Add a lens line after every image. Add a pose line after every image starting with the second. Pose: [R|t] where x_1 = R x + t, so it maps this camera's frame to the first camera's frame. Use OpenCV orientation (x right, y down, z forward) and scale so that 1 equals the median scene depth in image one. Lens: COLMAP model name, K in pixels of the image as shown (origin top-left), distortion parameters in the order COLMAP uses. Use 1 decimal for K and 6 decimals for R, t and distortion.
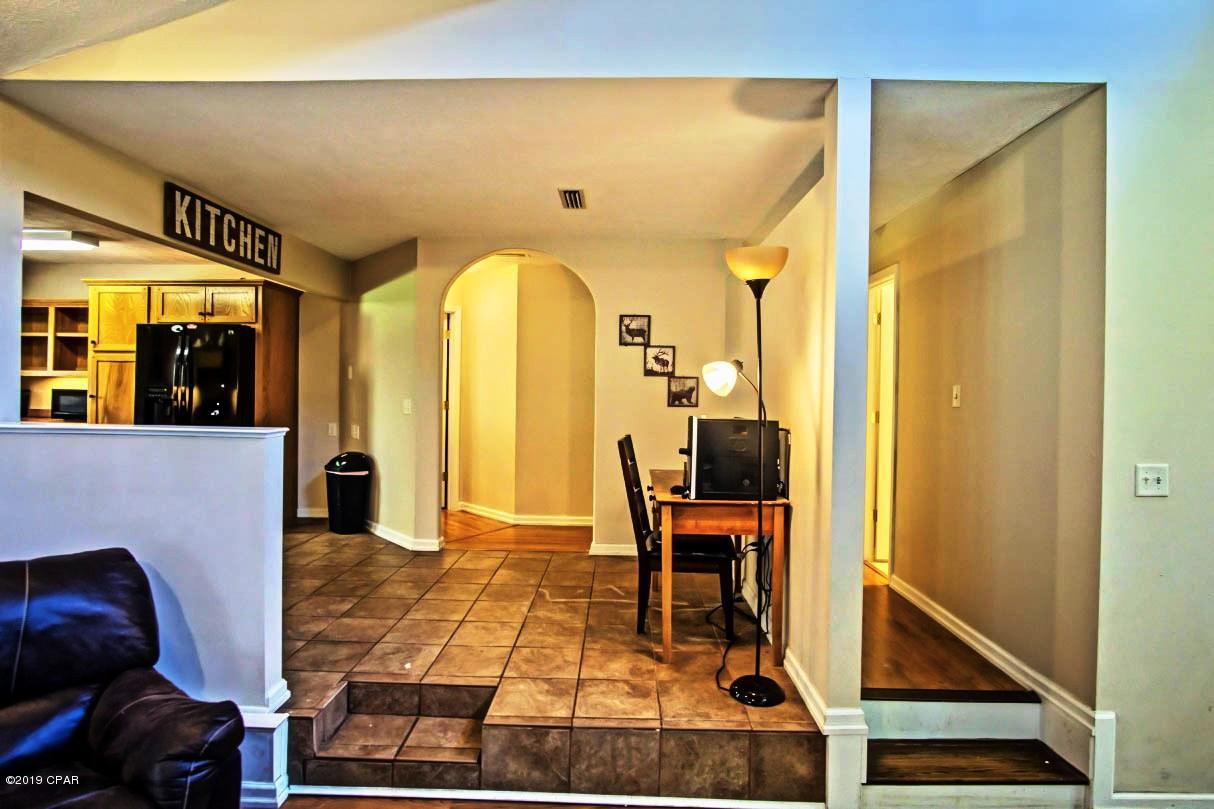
lens RADIAL K [[654.2, 0, 608.7], [0, 654.2, 397.5], [0, 0, 1]] dist [-0.027817, 0.001744]
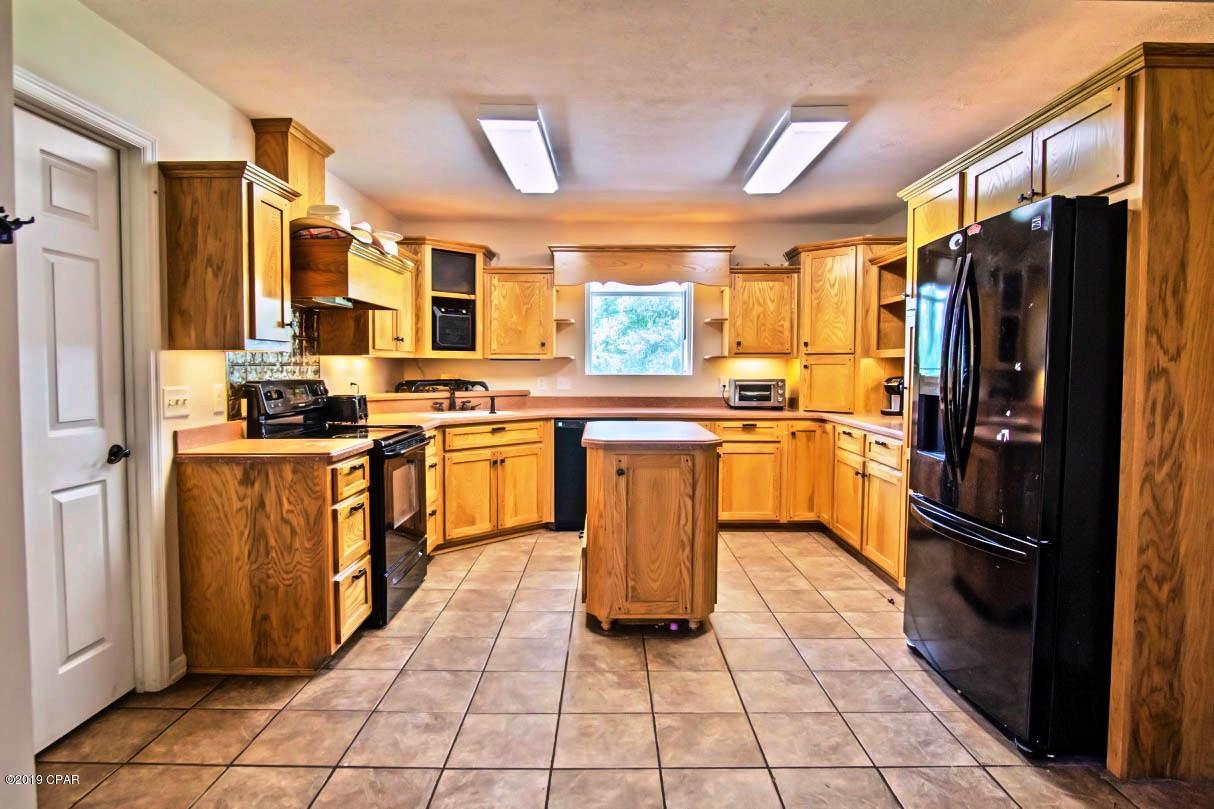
lens RADIAL K [[654.2, 0, 608.3], [0, 654.2, 399.1], [0, 0, 1]] dist [-0.027817, 0.001744]
pose [[0.020978, 0.043446, -0.998836, -0.203997], [-0.010044, 0.999014, 0.043243, -0.012728], [0.999729, 0.009125, 0.021394, 0.717288]]
